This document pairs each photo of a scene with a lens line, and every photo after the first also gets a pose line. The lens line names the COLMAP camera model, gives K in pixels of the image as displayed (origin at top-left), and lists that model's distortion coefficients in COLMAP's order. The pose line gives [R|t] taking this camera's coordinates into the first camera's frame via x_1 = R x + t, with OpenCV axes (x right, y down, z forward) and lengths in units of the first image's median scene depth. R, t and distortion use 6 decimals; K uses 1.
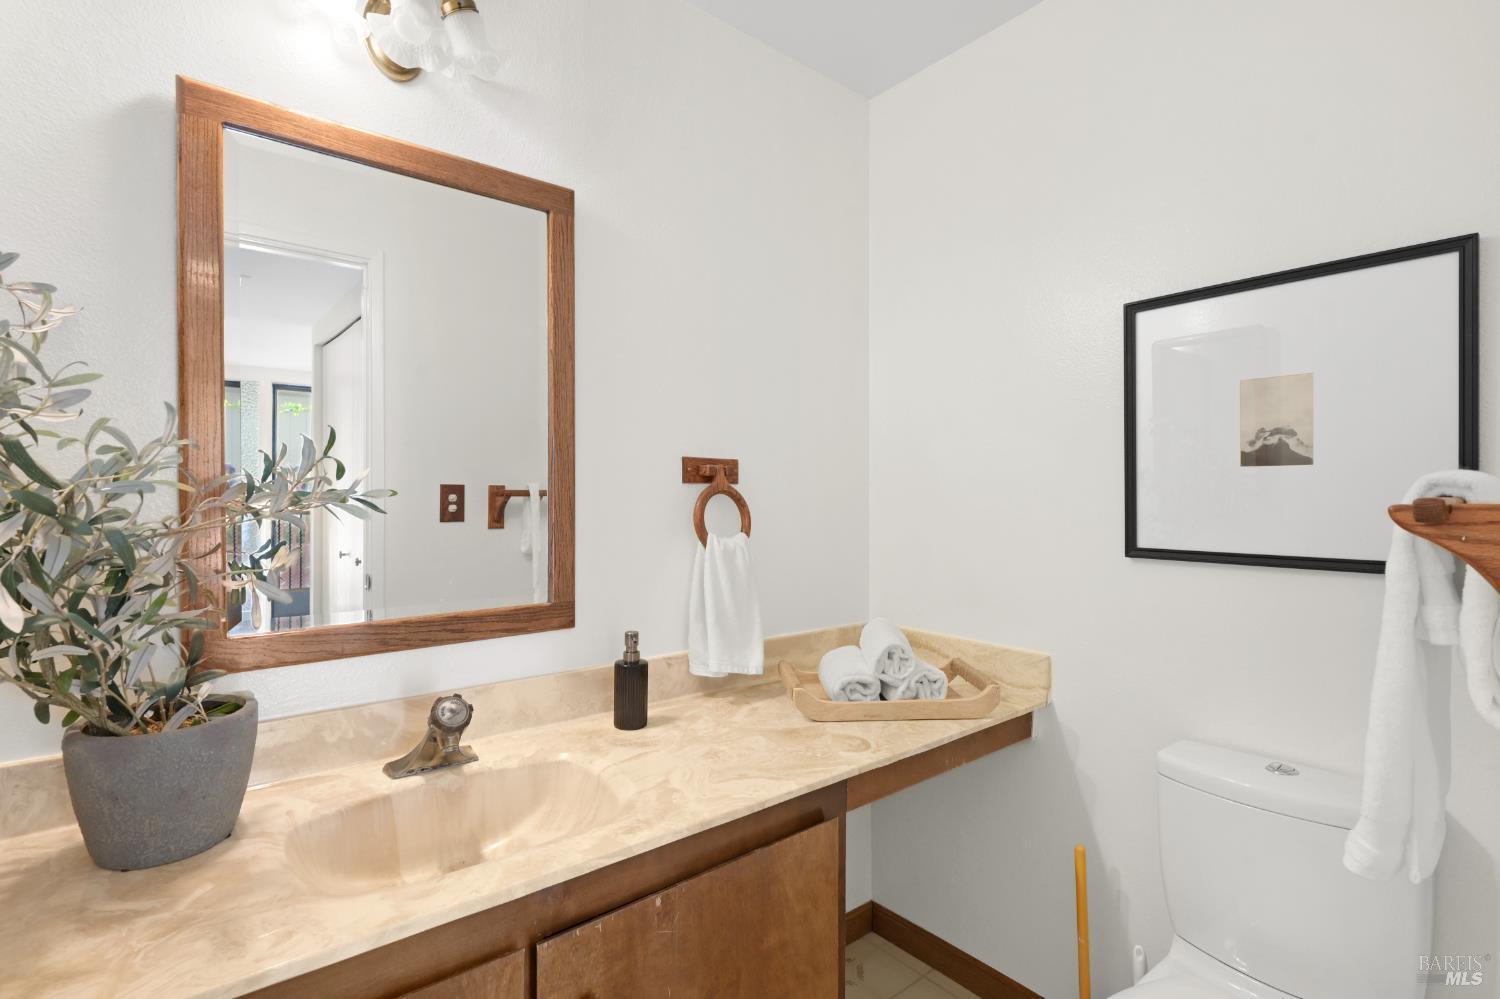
lens RADIAL K [[705.1, 0, 750.0], [0, 705.1, 499.5], [0, 0, 1]] dist [0.000230, 0.000449]
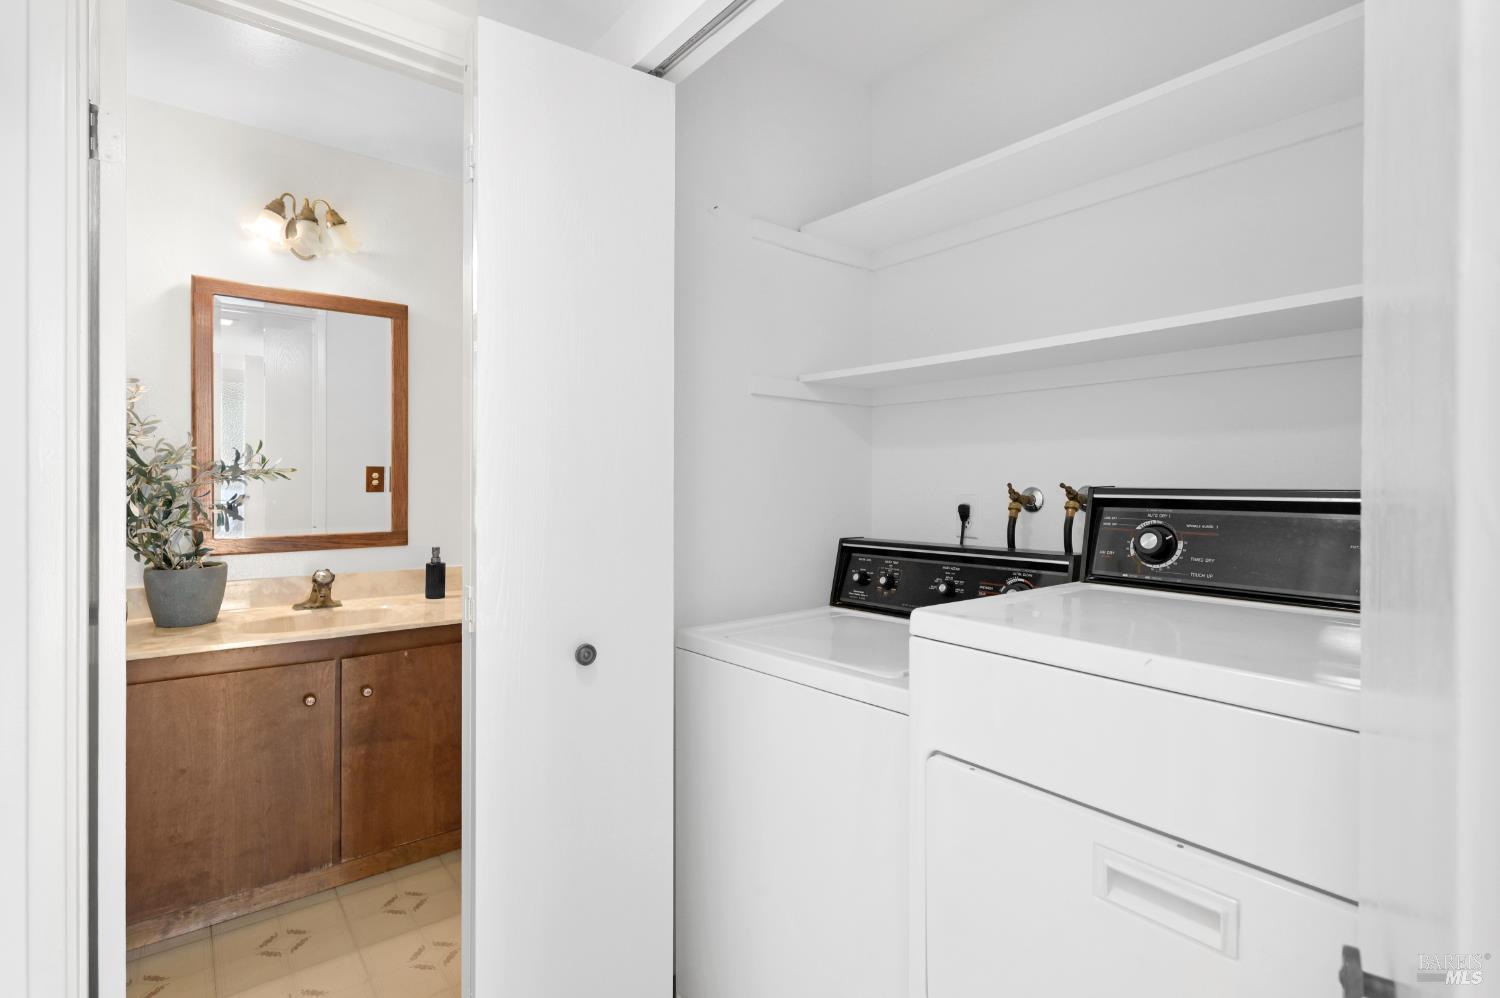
lens RADIAL K [[704.4, 0, 752.6], [0, 704.4, 483.4], [0, 0, 1]] dist [0.000609, -0.000058]
pose [[0.999984, 0.005573, -0.000771, 0.986246], [-0.005573, 0.999984, 0.000357, 0.025523], [0.000773, -0.000353, 1.000000, -1.254326]]
